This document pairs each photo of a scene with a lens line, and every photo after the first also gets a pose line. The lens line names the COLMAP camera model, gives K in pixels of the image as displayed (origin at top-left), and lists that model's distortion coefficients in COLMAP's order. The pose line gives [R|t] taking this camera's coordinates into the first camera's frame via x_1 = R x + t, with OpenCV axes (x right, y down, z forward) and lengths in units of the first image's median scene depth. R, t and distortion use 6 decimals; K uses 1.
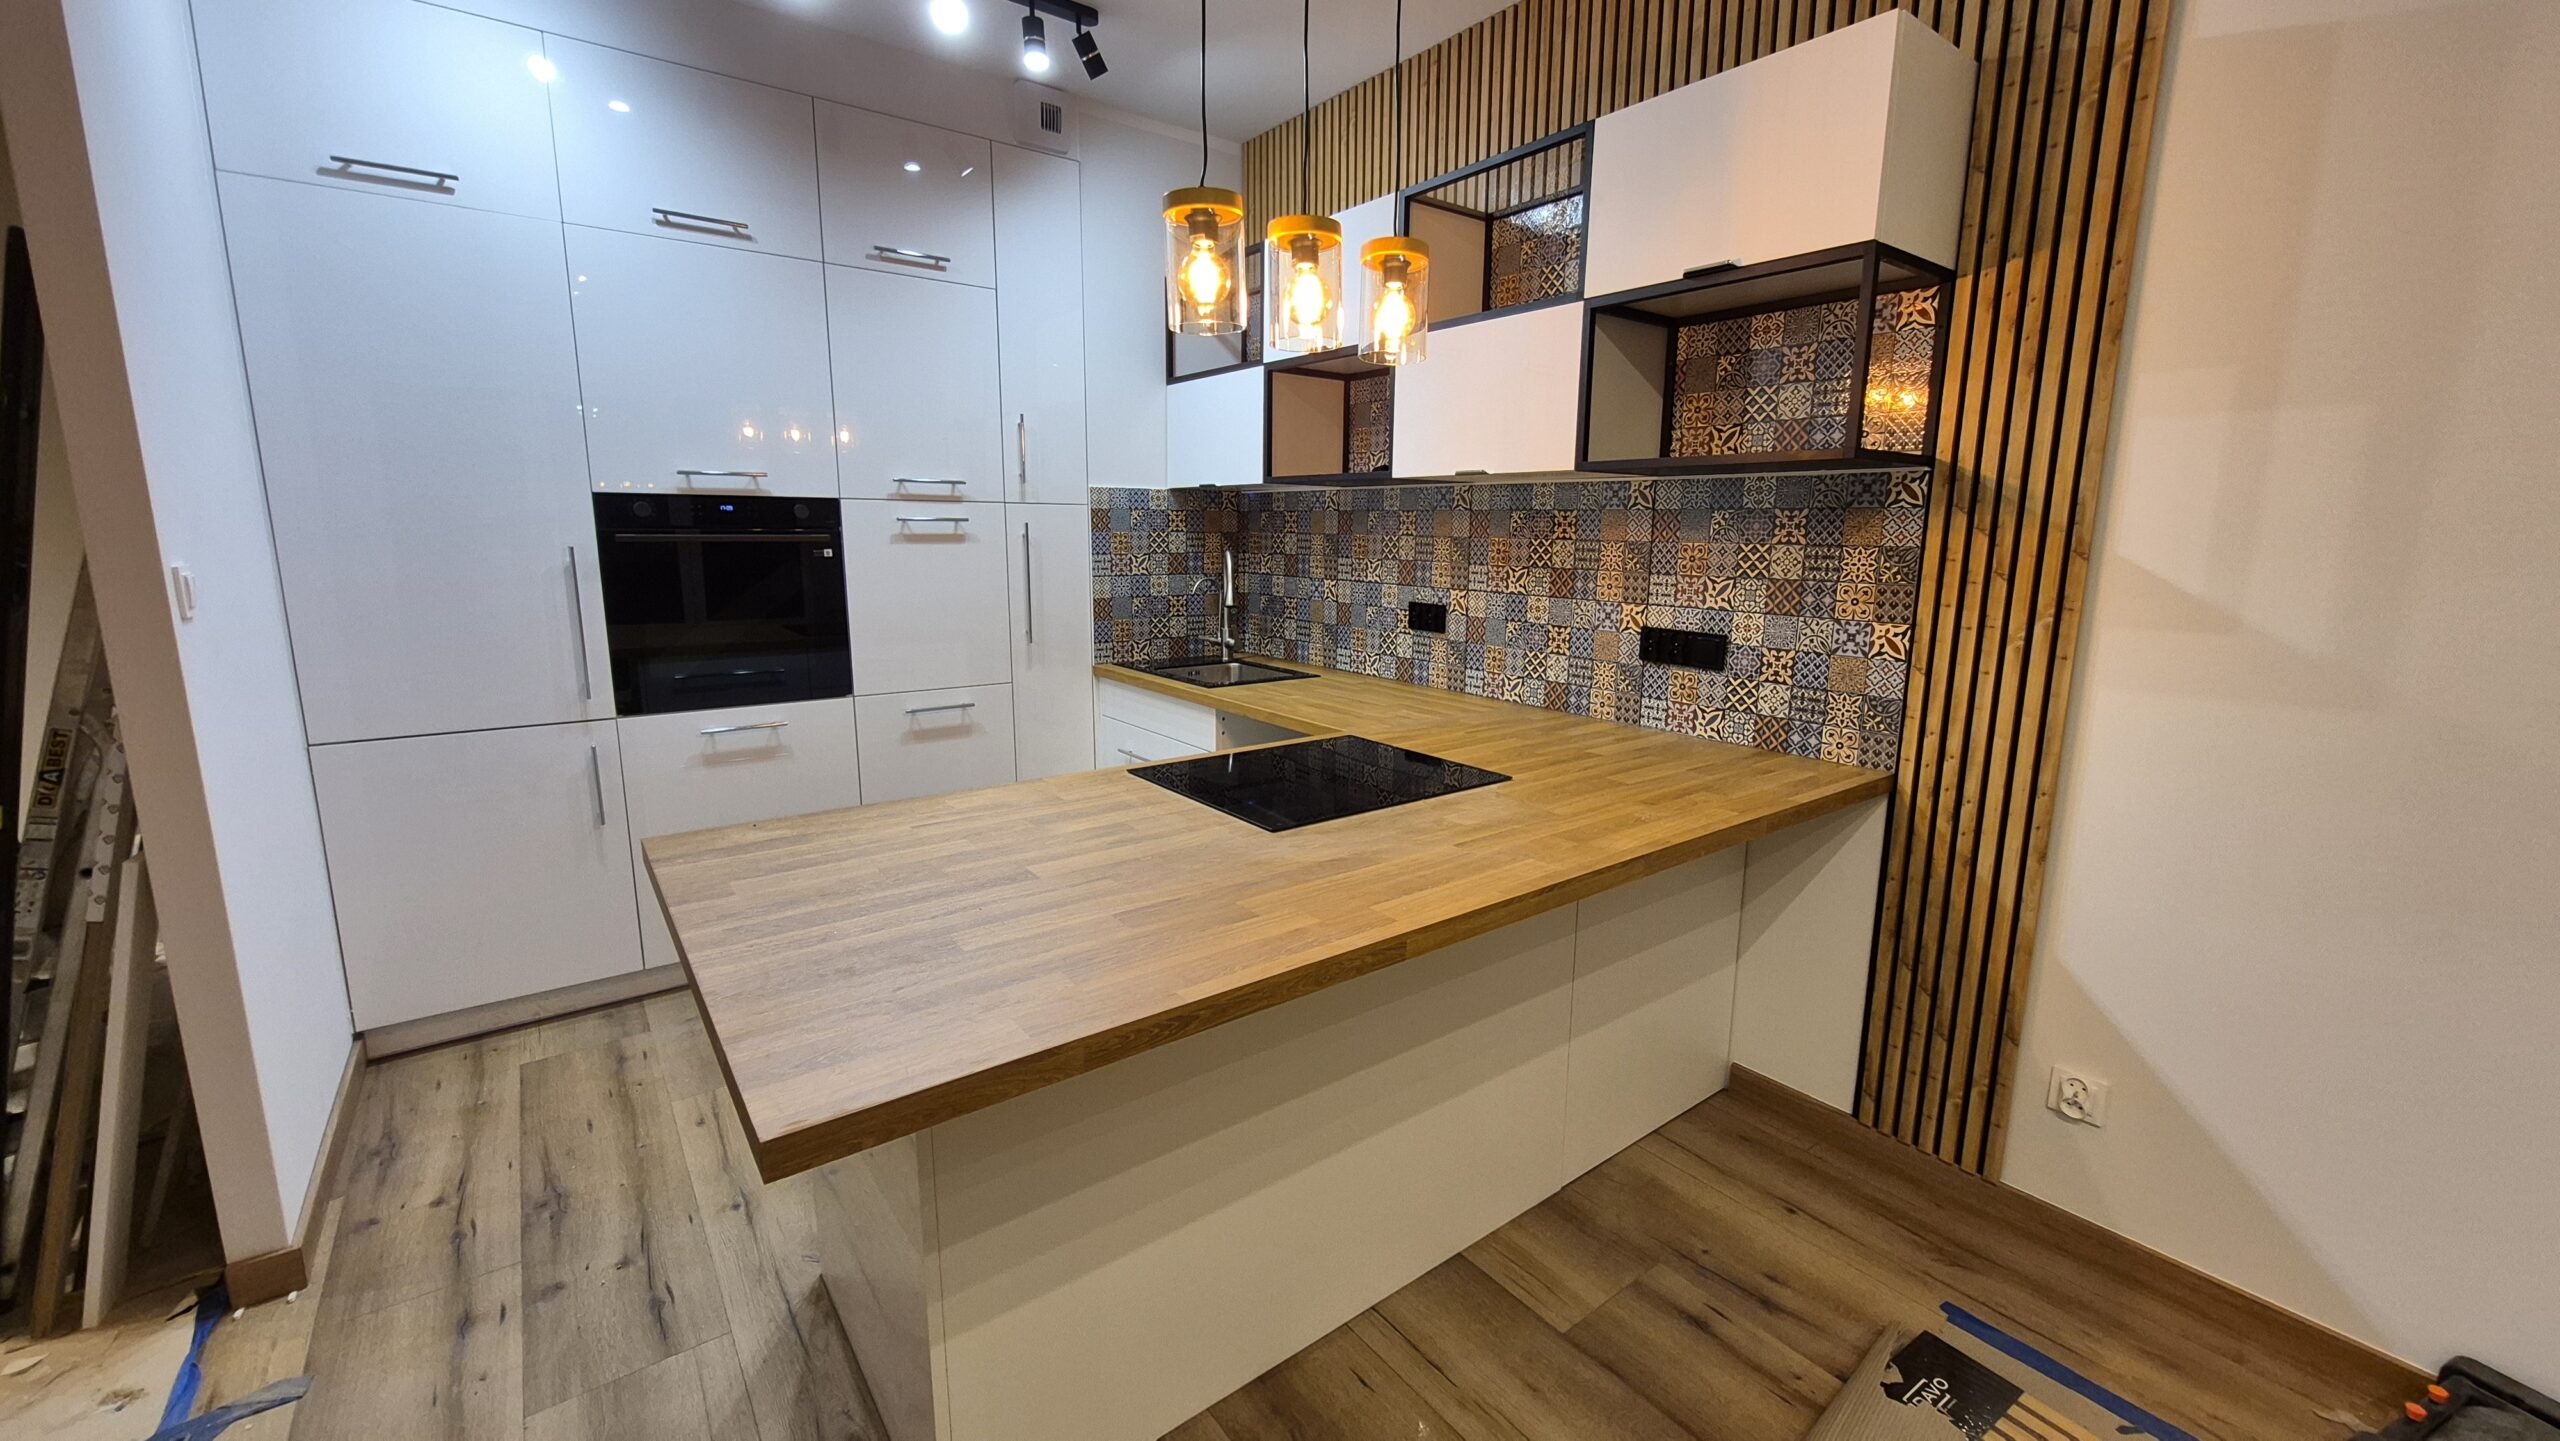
lens RADIAL K [[1021.8, 0, 1318.5], [0, 1021.8, 710.4], [0, 0, 1]] dist [0.007847, -0.000173]
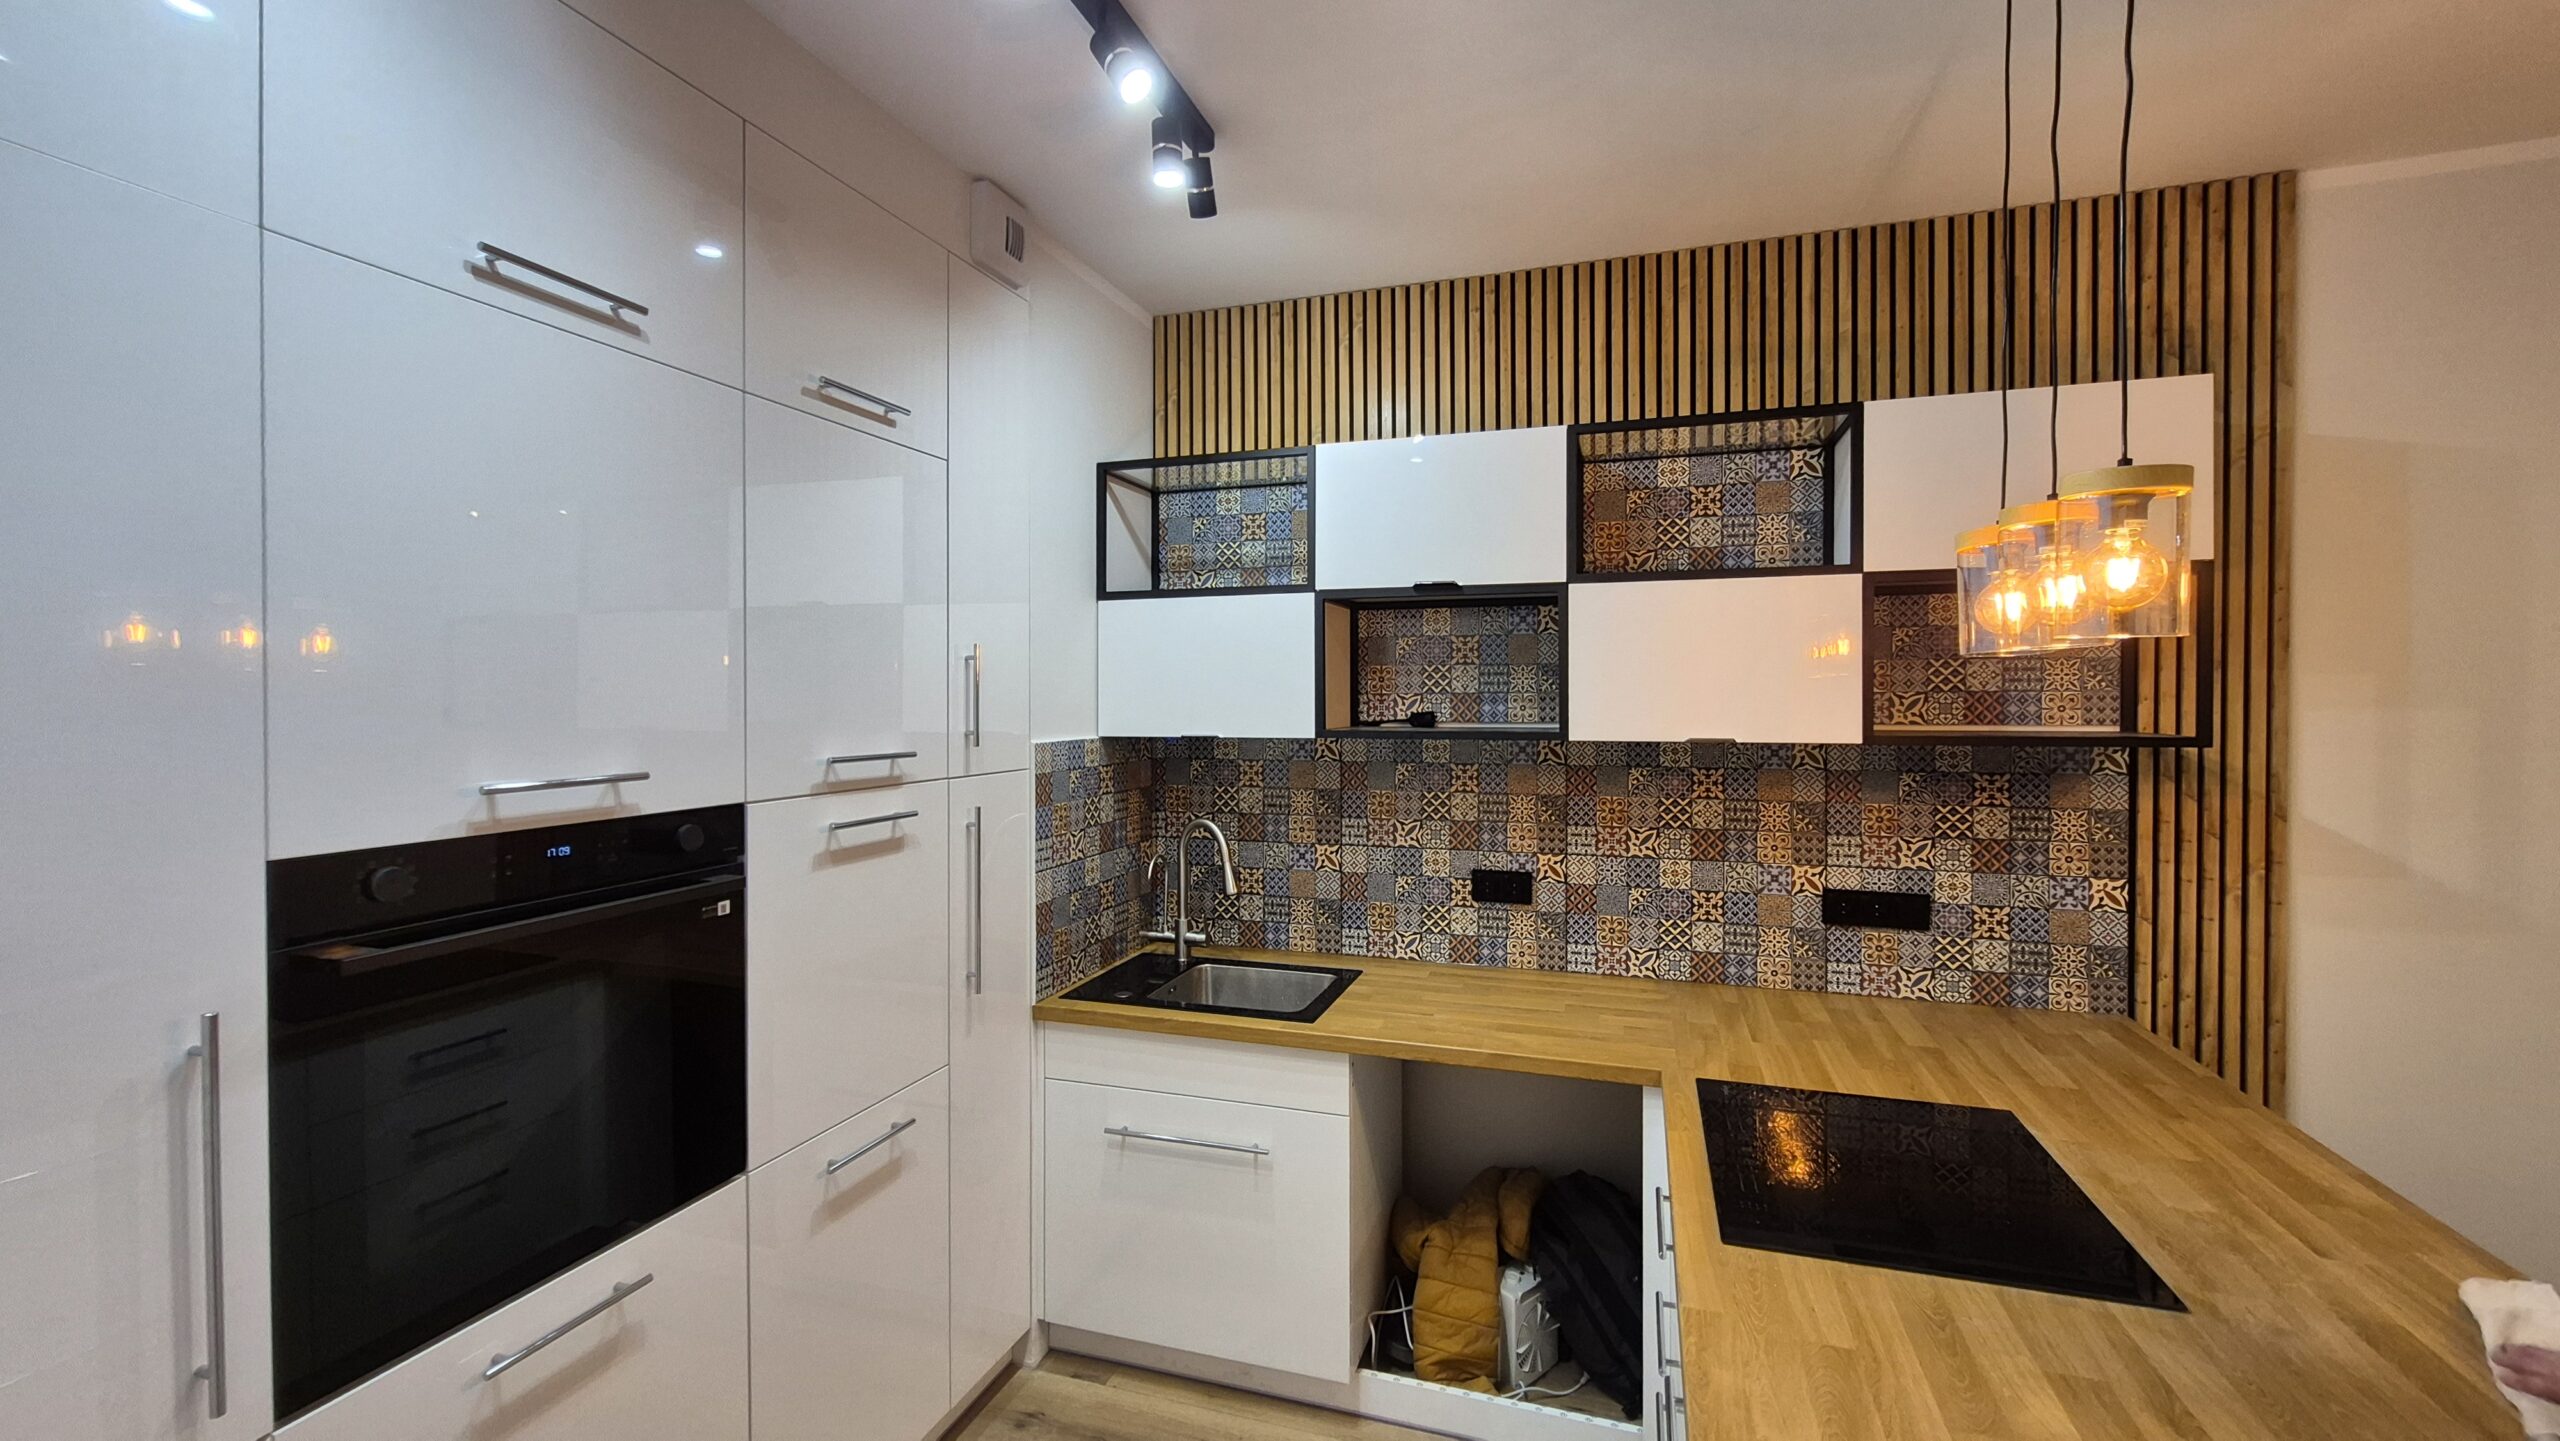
lens RADIAL K [[1021.8, 0, 1318.5], [0, 1021.8, 710.4], [0, 0, 1]] dist [0.007847, -0.000173]
pose [[0.819128, -0.021868, 0.573193, -0.638135], [0.113828, 0.985597, -0.125065, -0.184937], [-0.562203, 0.167690, 0.809820, 0.463490]]
